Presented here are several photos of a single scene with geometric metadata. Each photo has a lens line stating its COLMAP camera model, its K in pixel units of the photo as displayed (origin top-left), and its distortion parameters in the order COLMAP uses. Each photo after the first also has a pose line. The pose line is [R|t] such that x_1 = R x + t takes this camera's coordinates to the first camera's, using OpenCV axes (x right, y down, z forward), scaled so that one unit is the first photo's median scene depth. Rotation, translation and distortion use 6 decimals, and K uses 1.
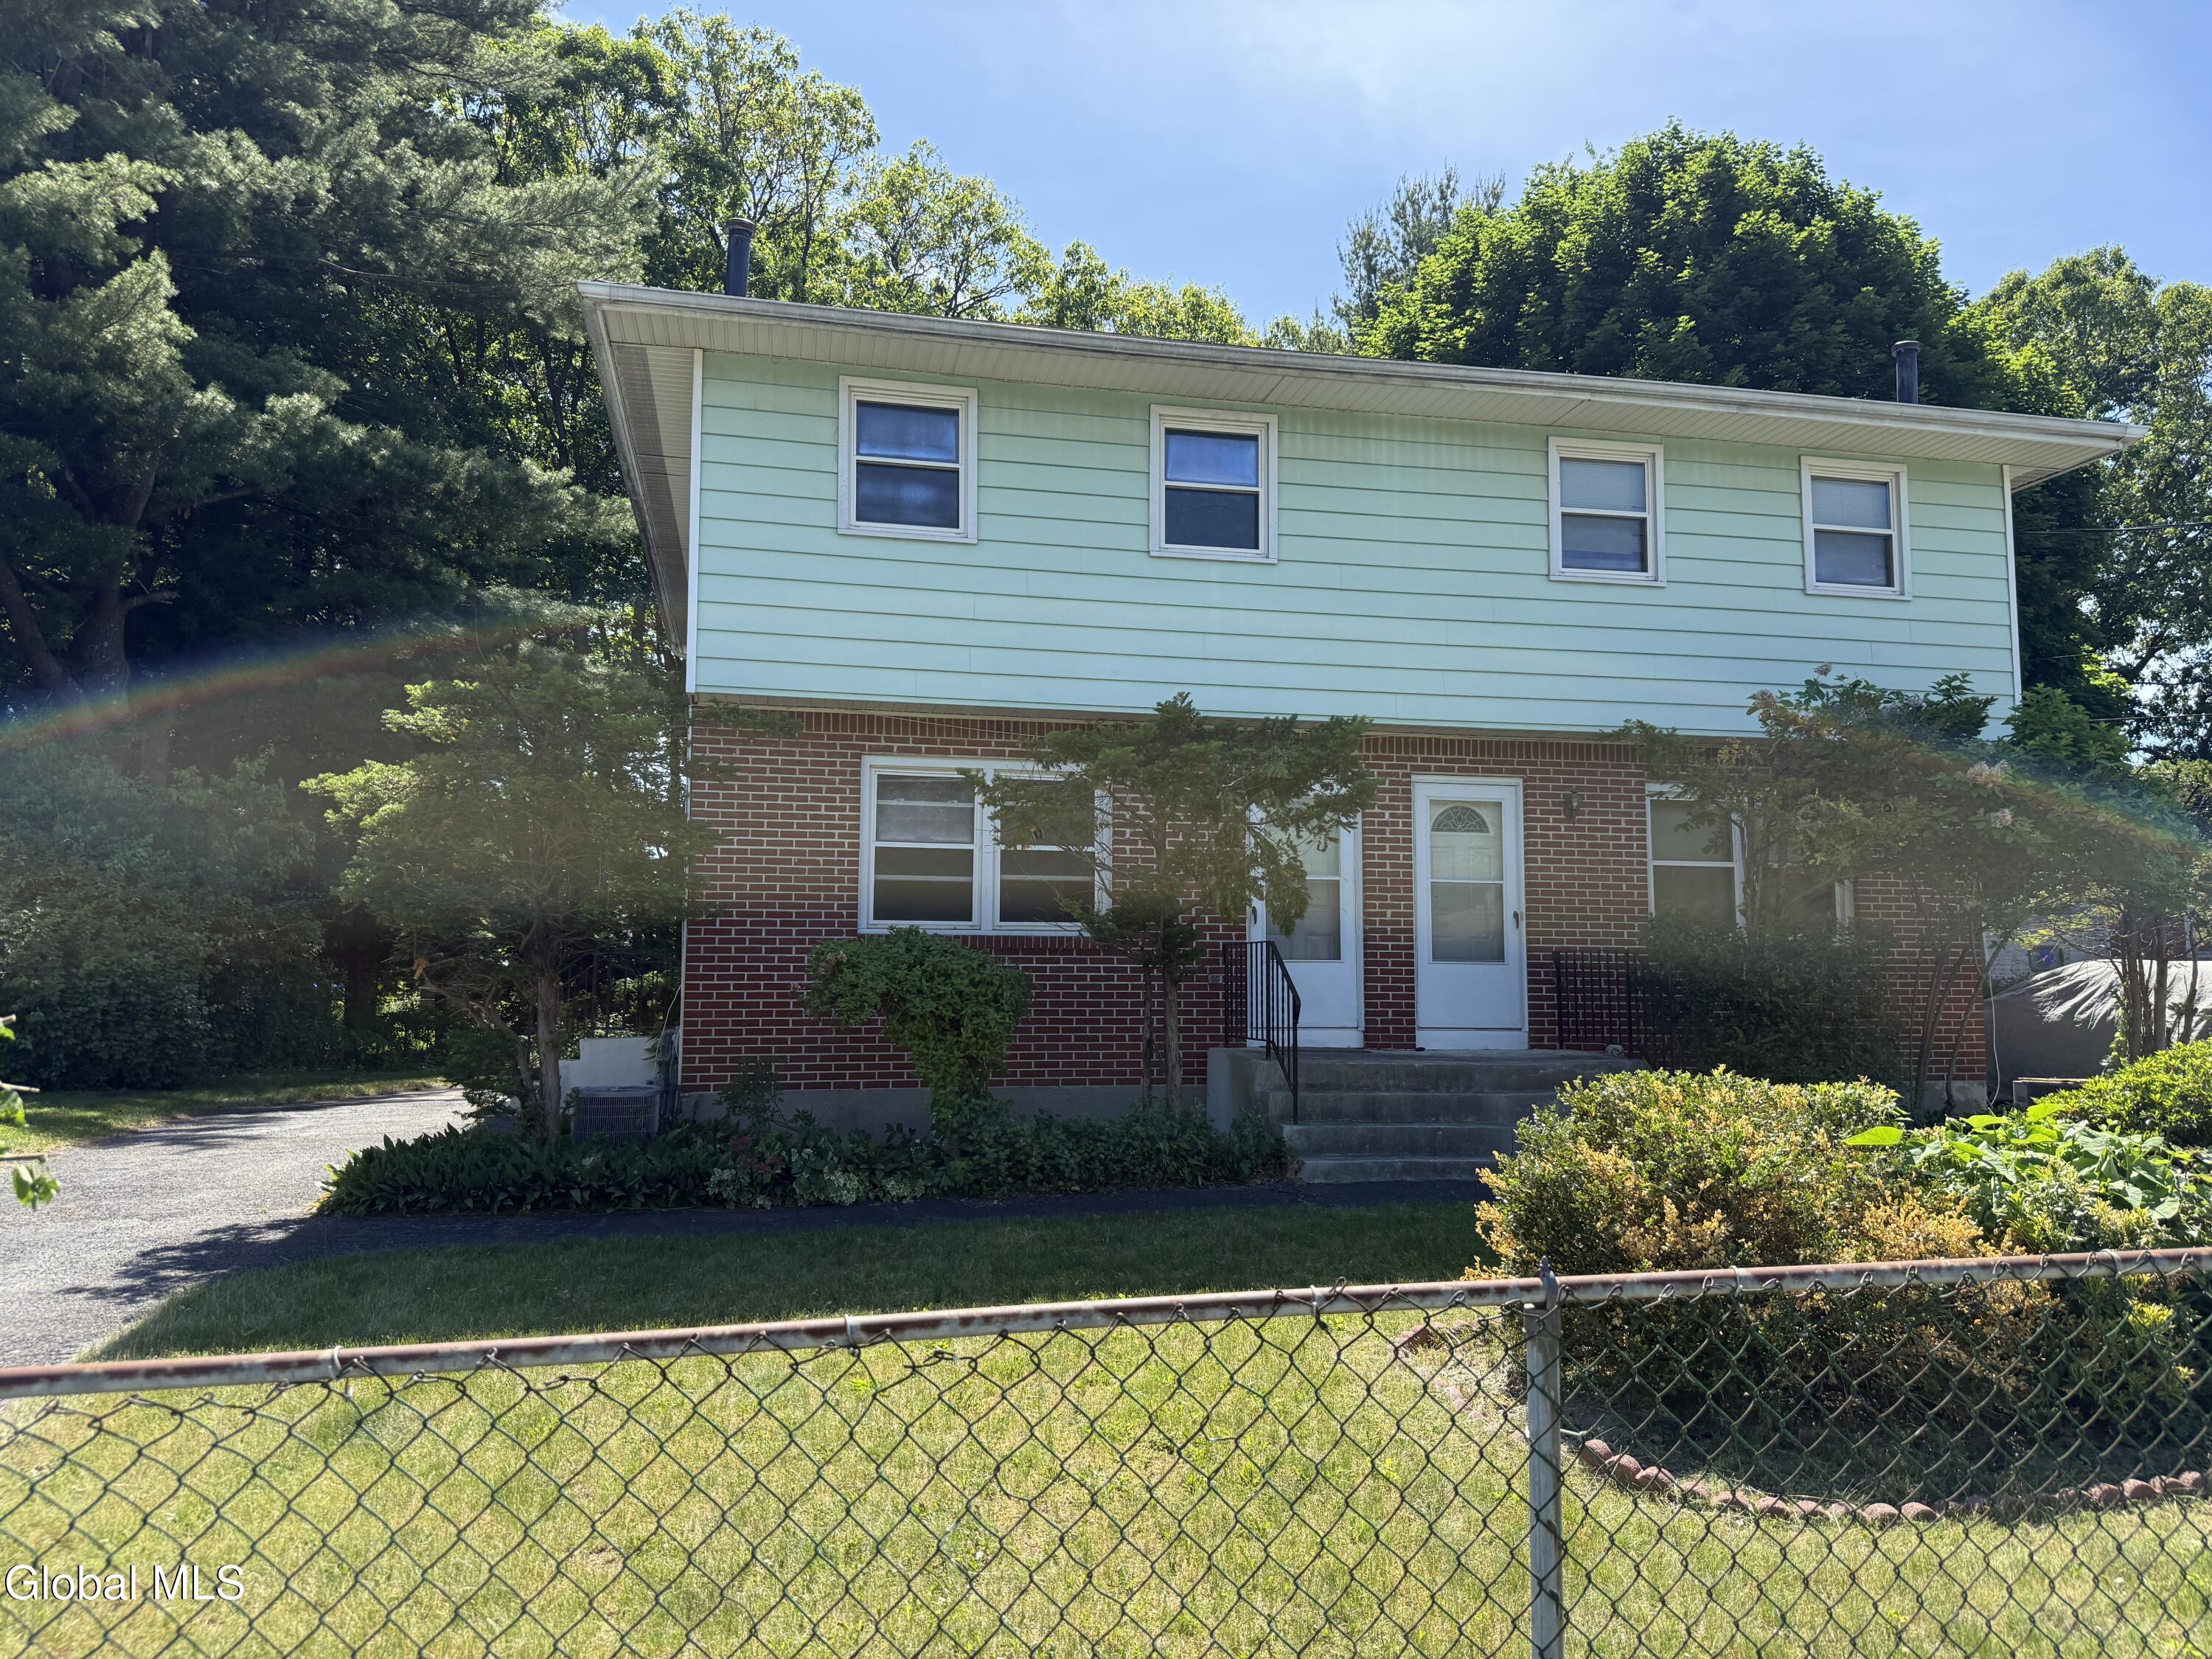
lens RADIAL K [[1538.7, 0, 1106.0], [0, 1538.7, 829.5], [0, 0, 1]] dist [0.047921, 0.000248]
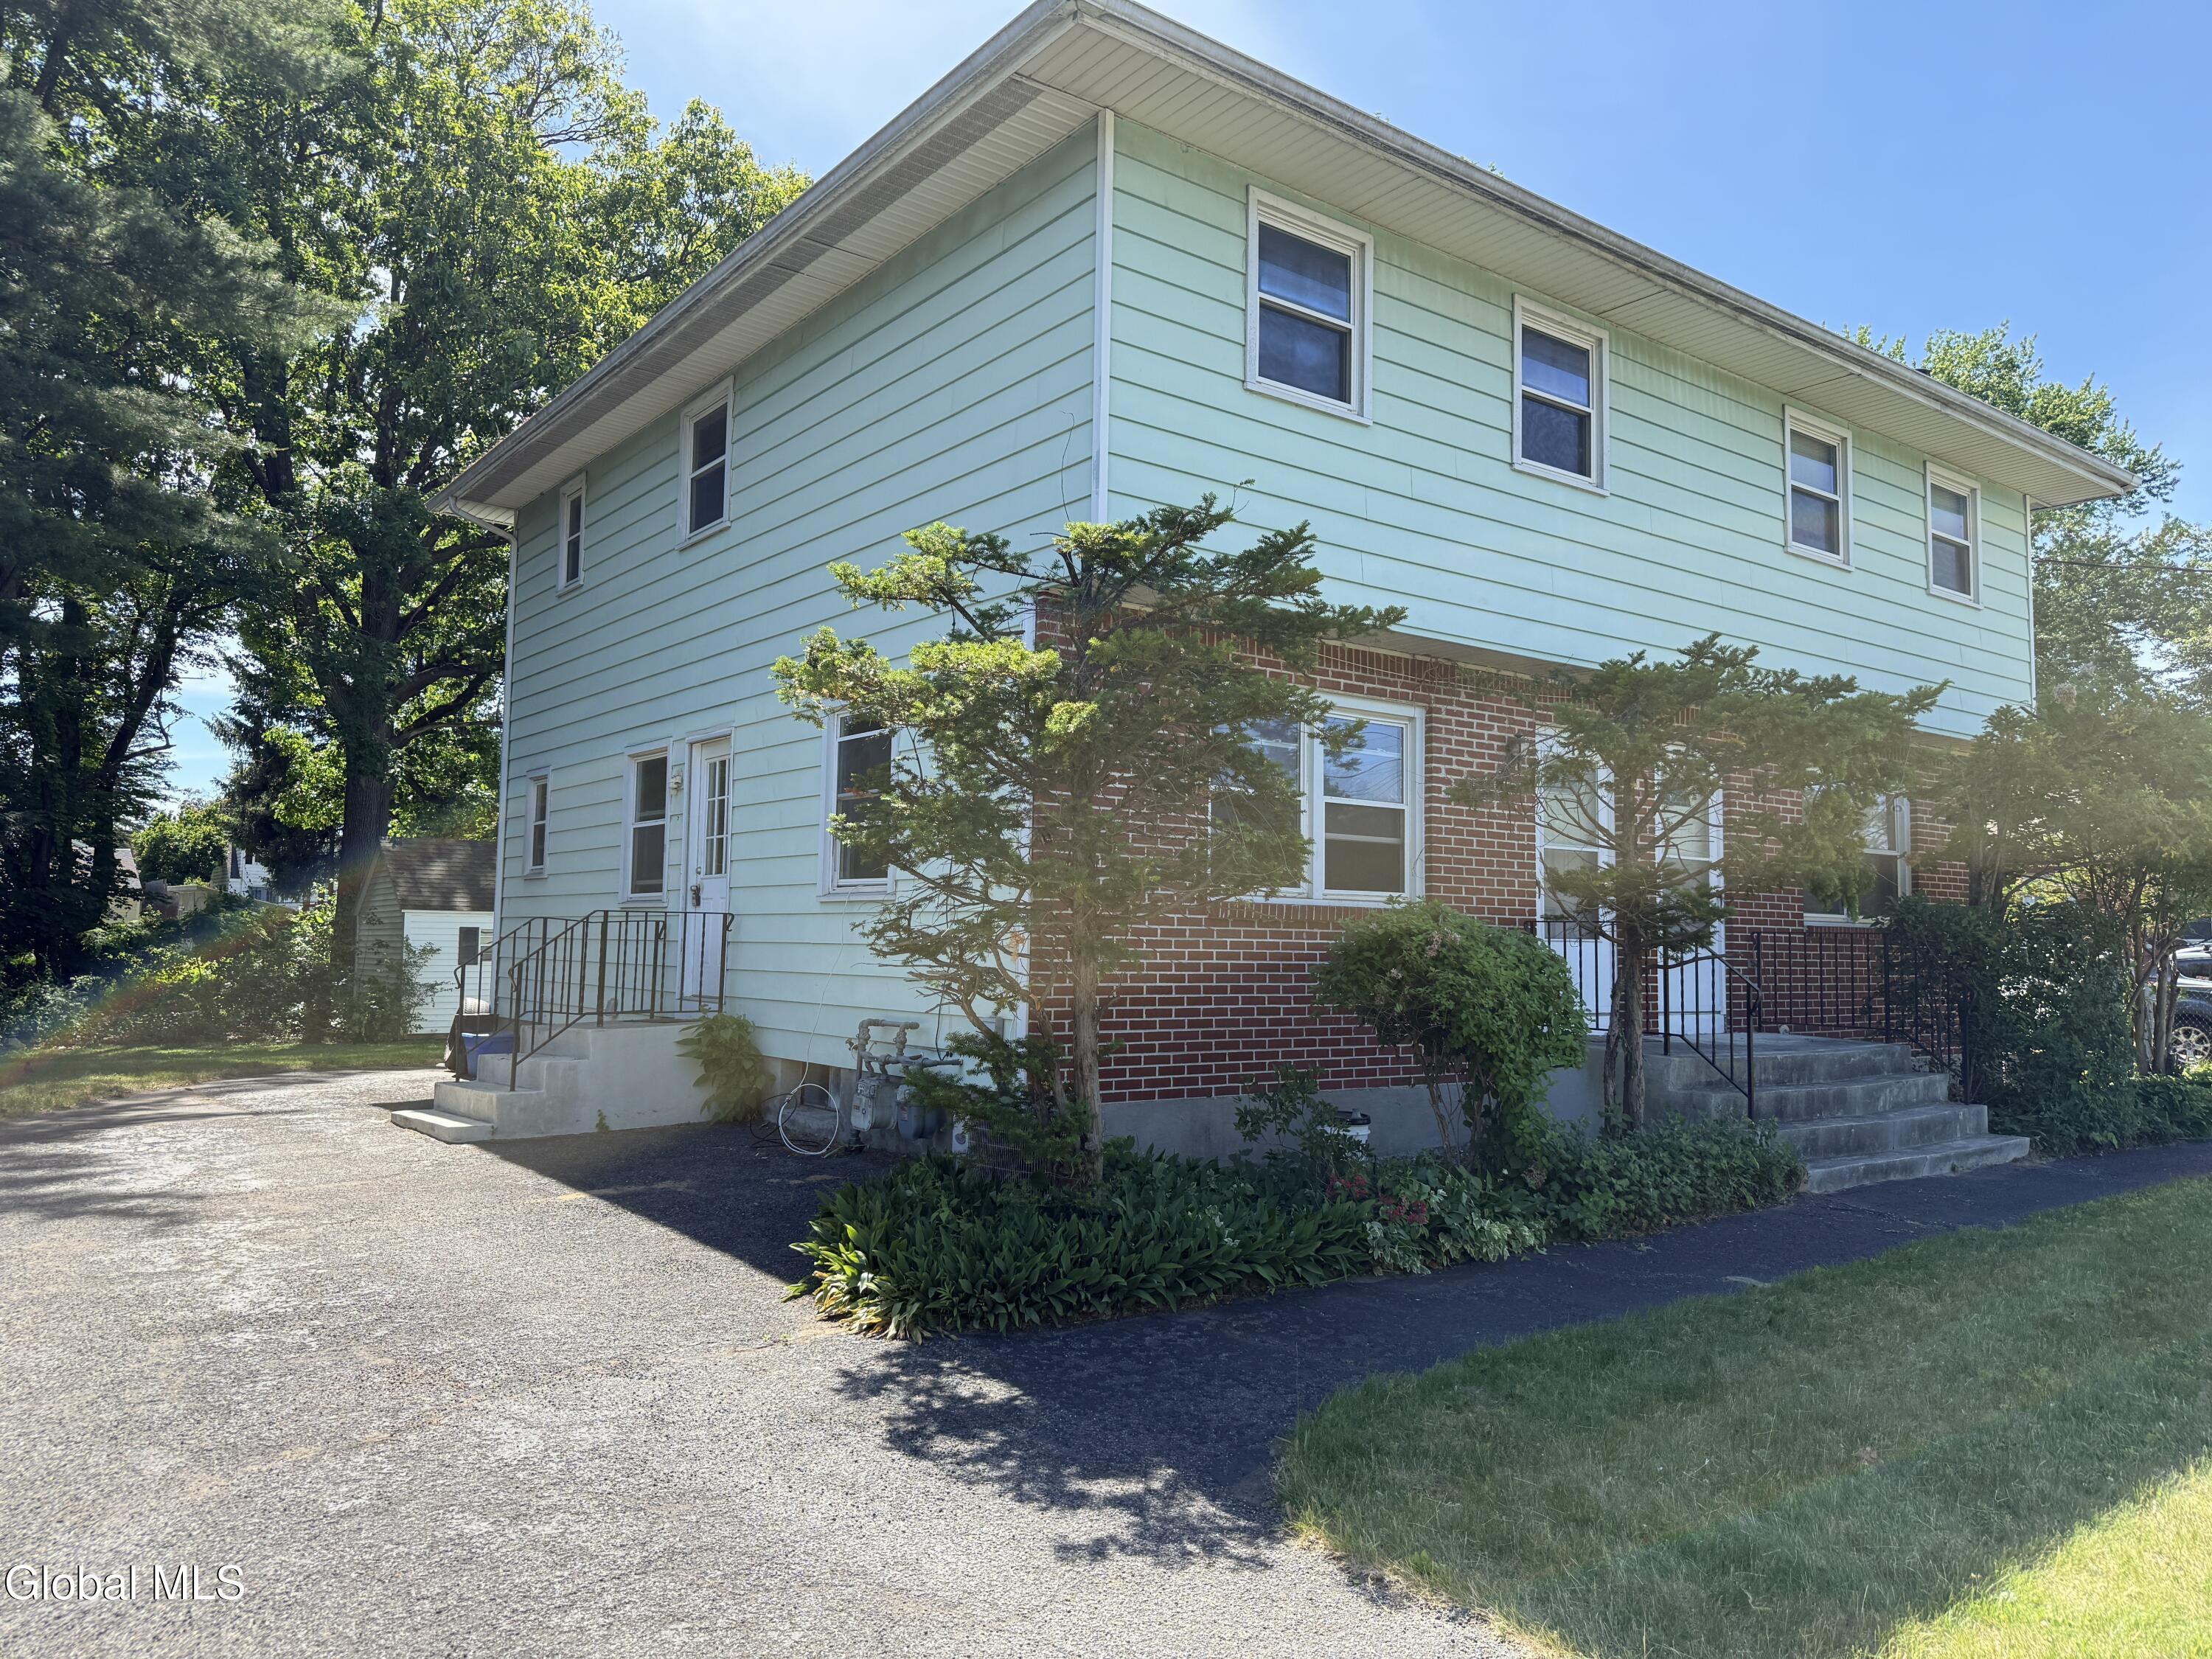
lens RADIAL K [[1571.4, 0, 1106.0], [0, 1571.4, 829.5], [0, 0, 1]] dist [0.000287, -0.000263]
pose [[0.913097, 0.042206, 0.405552, -0.537492], [-0.053157, 0.998462, 0.015771, 0.021841], [-0.404263, -0.035959, 0.913936, 0.288344]]
